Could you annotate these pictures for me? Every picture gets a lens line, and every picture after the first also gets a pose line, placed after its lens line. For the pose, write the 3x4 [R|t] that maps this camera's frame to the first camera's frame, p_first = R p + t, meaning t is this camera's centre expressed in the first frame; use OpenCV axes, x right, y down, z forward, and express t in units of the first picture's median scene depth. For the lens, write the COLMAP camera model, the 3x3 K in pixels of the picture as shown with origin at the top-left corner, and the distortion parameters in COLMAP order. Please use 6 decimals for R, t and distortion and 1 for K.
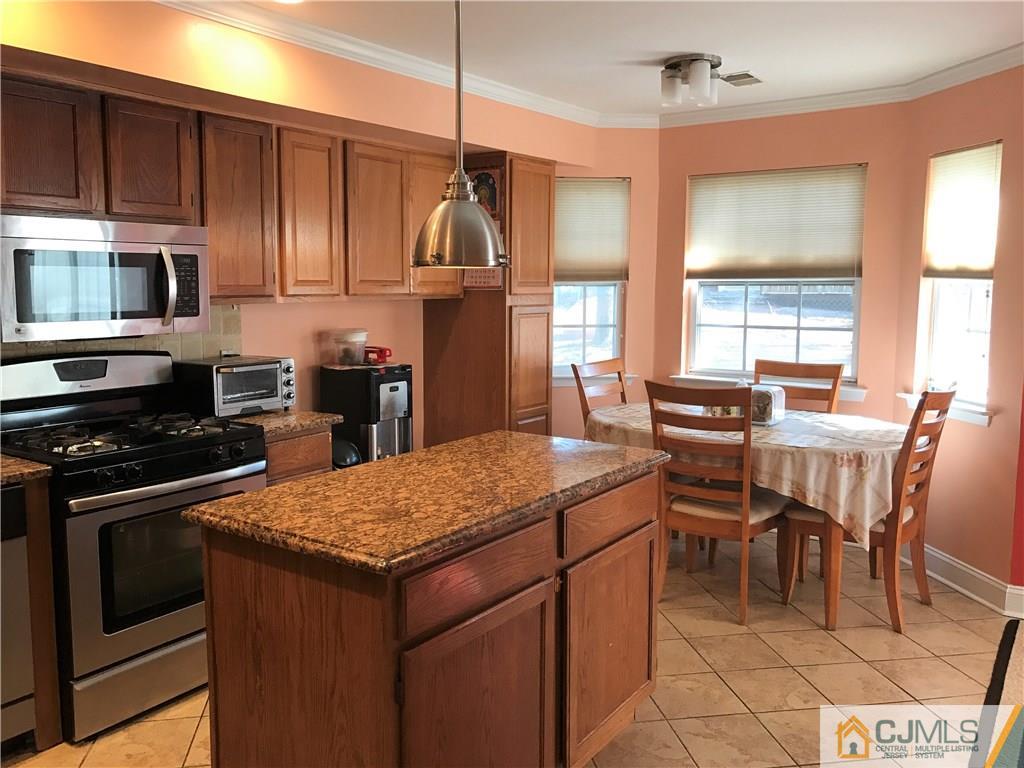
lens RADIAL K [[850.0, 0, 509.1], [0, 850.0, 380.2], [0, 0, 1]] dist [0.012150, -0.010322]
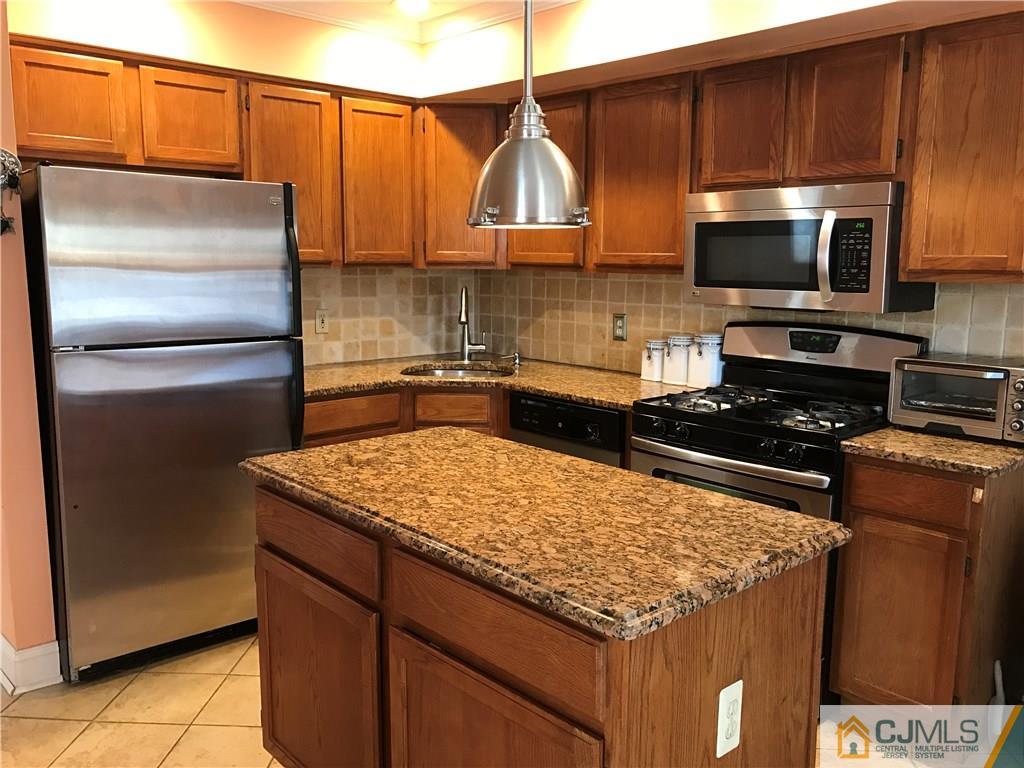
lens RADIAL K [[850.0, 0, 509.3], [0, 850.0, 383.8], [0, 0, 1]] dist [0.012150, -0.010322]
pose [[-0.230699, 0.146527, -0.961929, 0.554747], [-0.116315, 0.977355, 0.176773, -0.101324], [0.966048, 0.152668, -0.208431, 0.909082]]
